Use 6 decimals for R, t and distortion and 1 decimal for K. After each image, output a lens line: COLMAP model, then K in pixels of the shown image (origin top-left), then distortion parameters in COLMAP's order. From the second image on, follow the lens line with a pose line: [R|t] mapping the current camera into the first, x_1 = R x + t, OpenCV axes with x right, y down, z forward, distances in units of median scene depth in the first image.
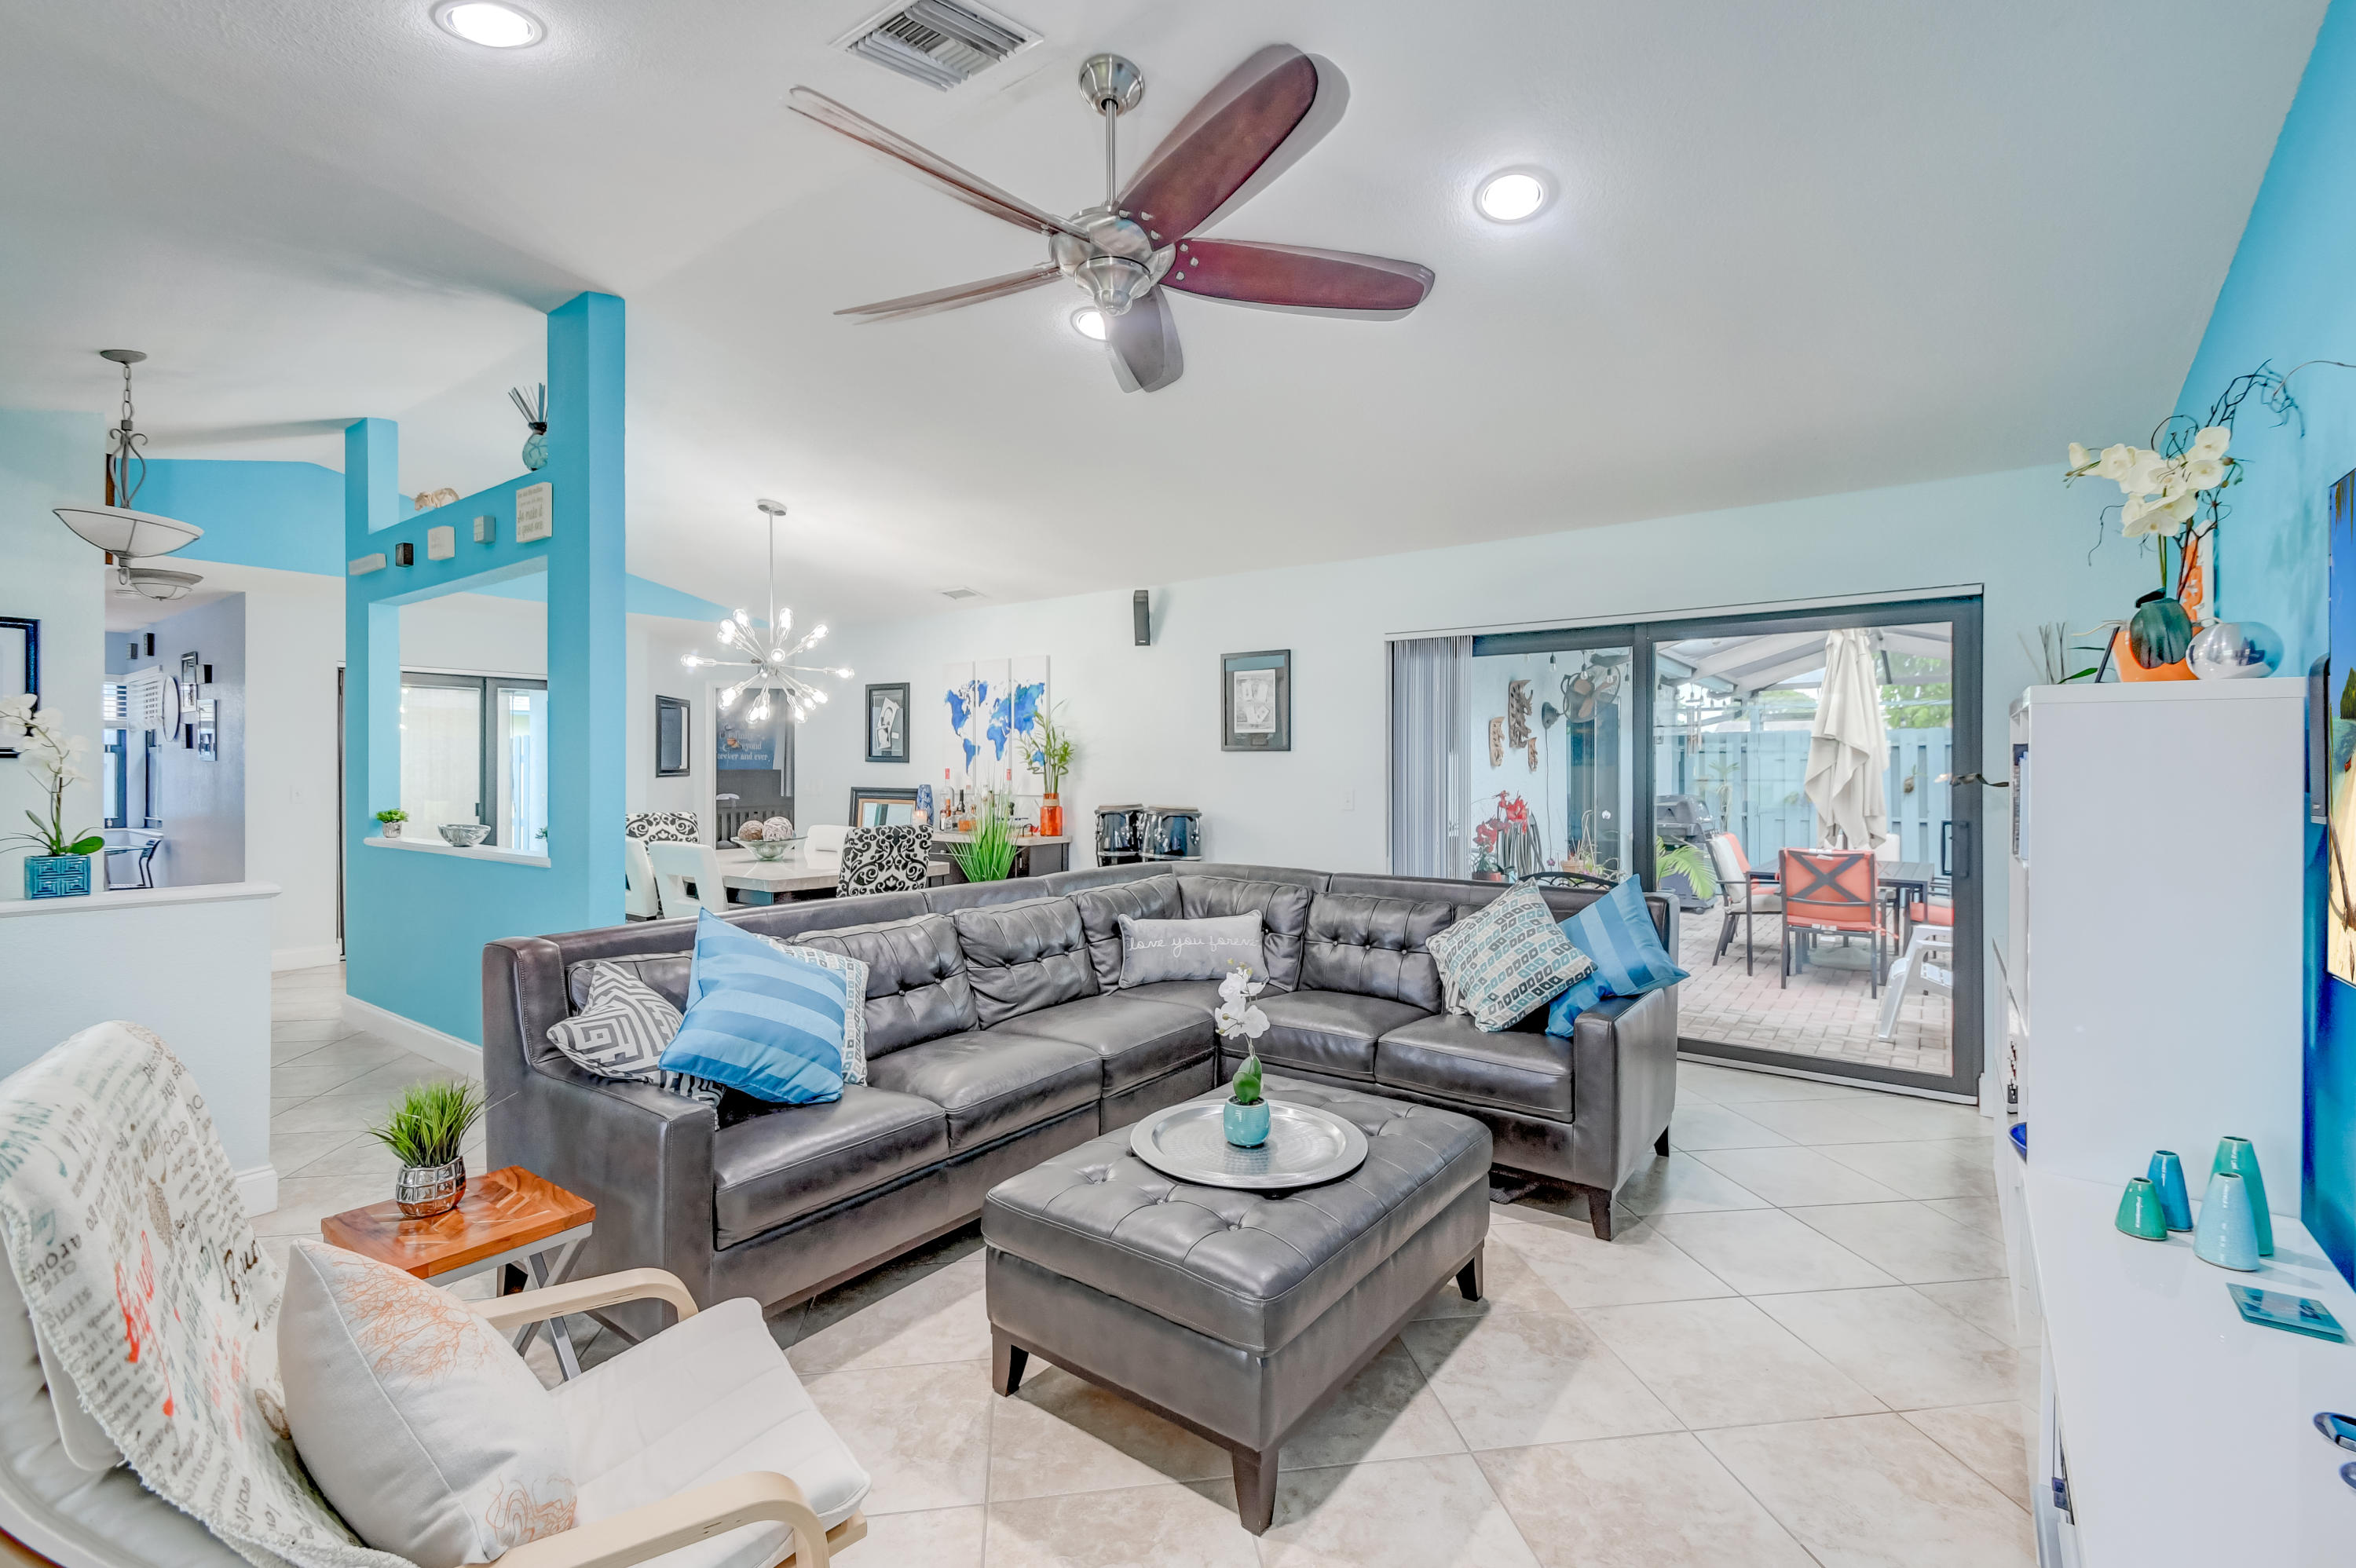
lens RADIAL K [[1035.8, 0, 1188.7], [0, 1035.8, 768.7], [0, 0, 1]] dist [0.031504, -0.019013]
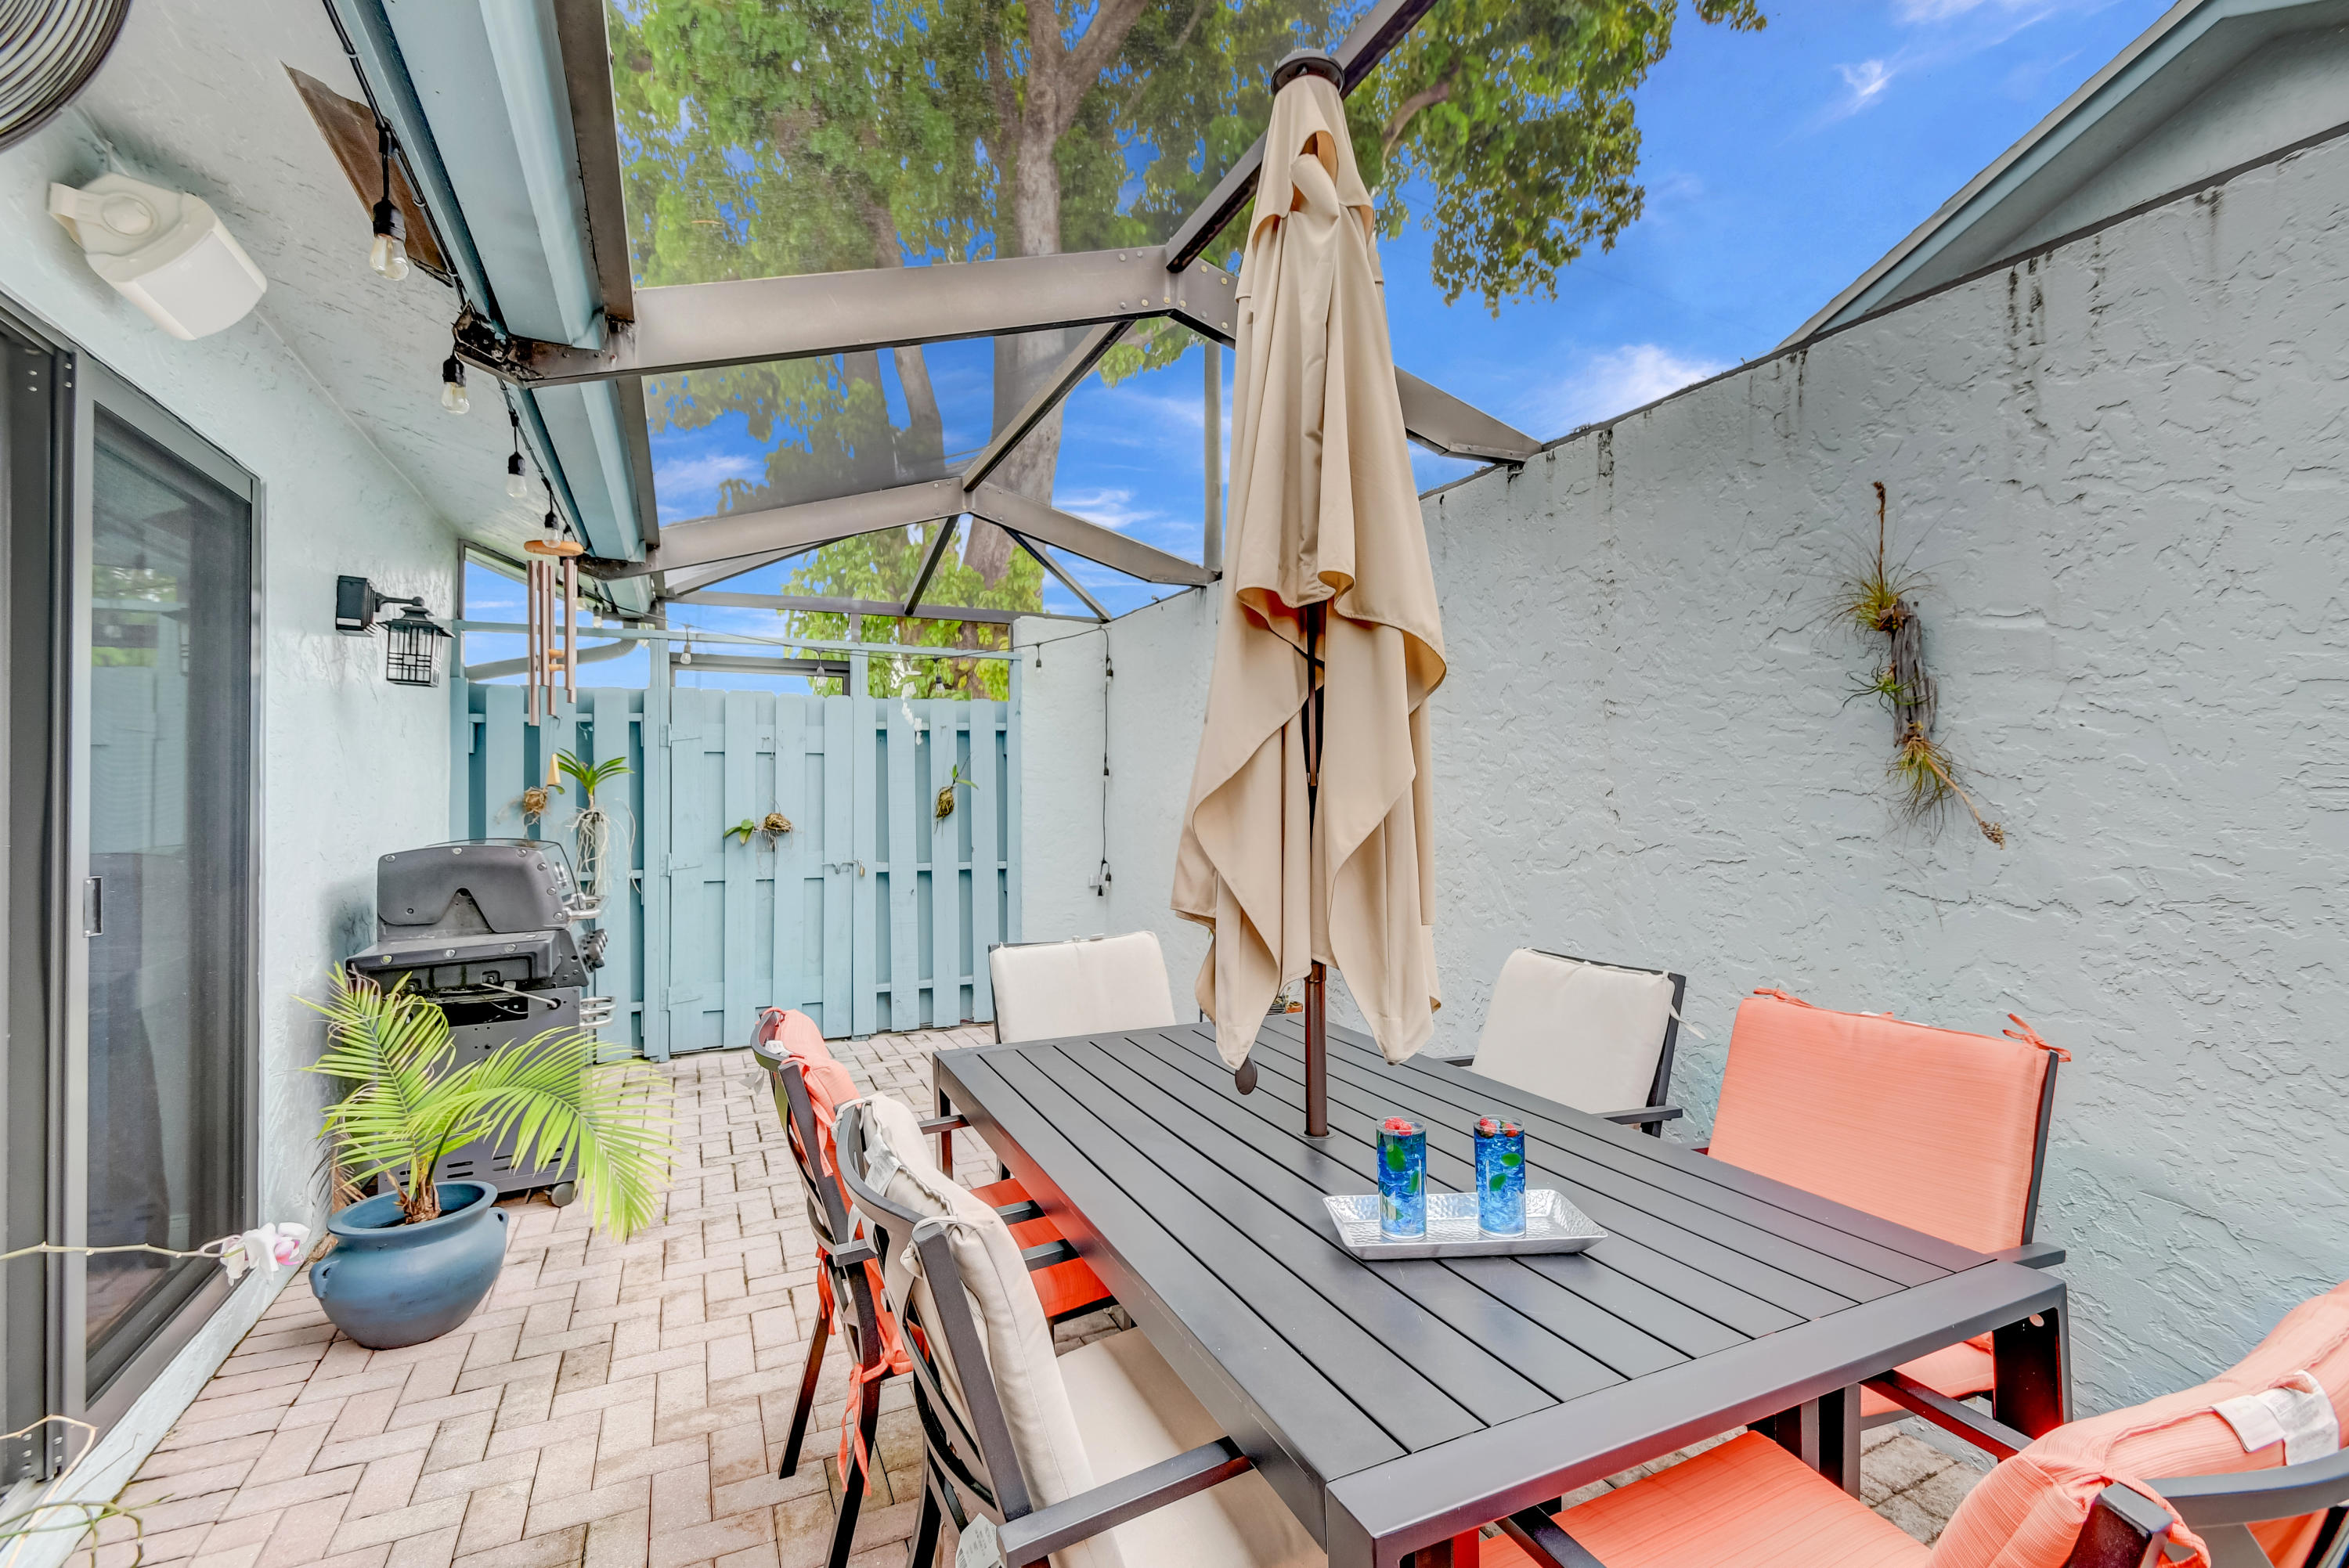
lens RADIAL K [[1026.8, 0, 1217.0], [0, 1026.8, 801.1], [0, 0, 1]] dist [0.035905, -0.017934]
pose [[0.459715, -0.006718, 0.888041, 0.399514], [-0.000442, 0.999970, 0.007794, 0.014554], [-0.888066, -0.003975, 0.459698, 0.906942]]
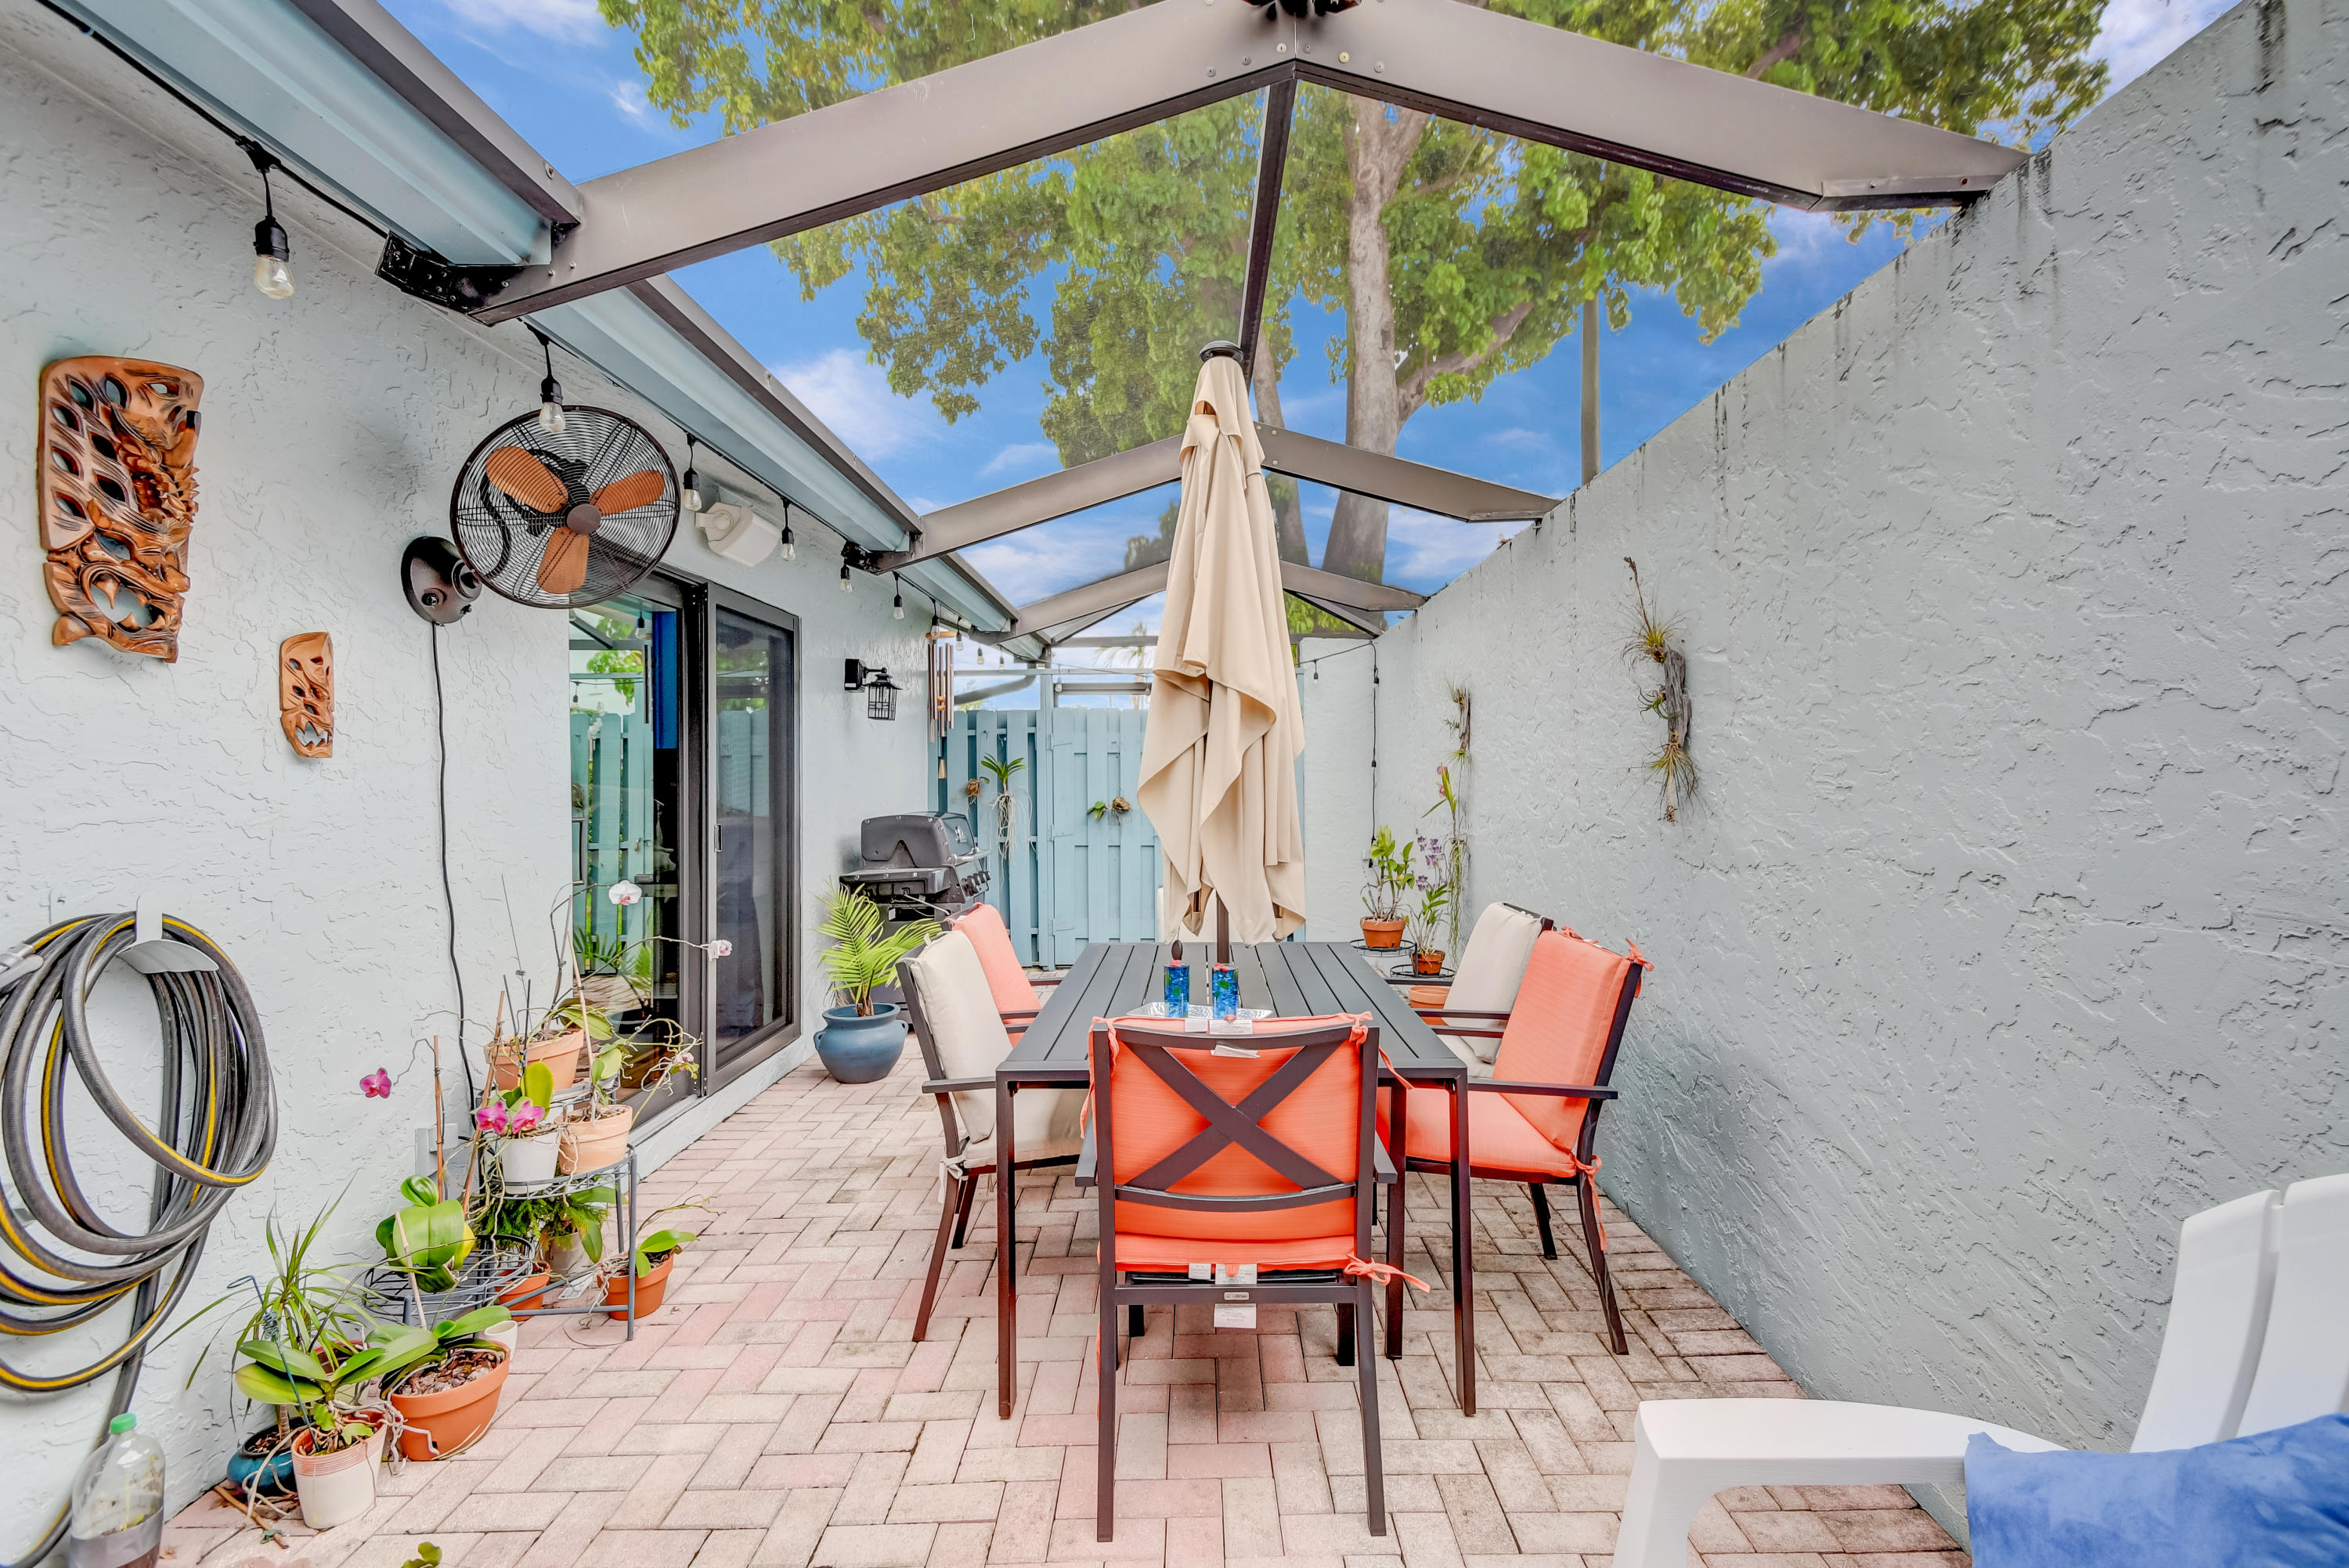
lens RADIAL K [[1026.8, 0, 1217.0], [0, 1026.8, 801.1], [0, 0, 1]] dist [0.035905, -0.017934]
pose [[0.798619, -0.014023, 0.601674, 0.381857], [0.001940, 0.999783, 0.020726, 0.012408], [-0.601834, -0.015385, 0.798473, 0.678508]]
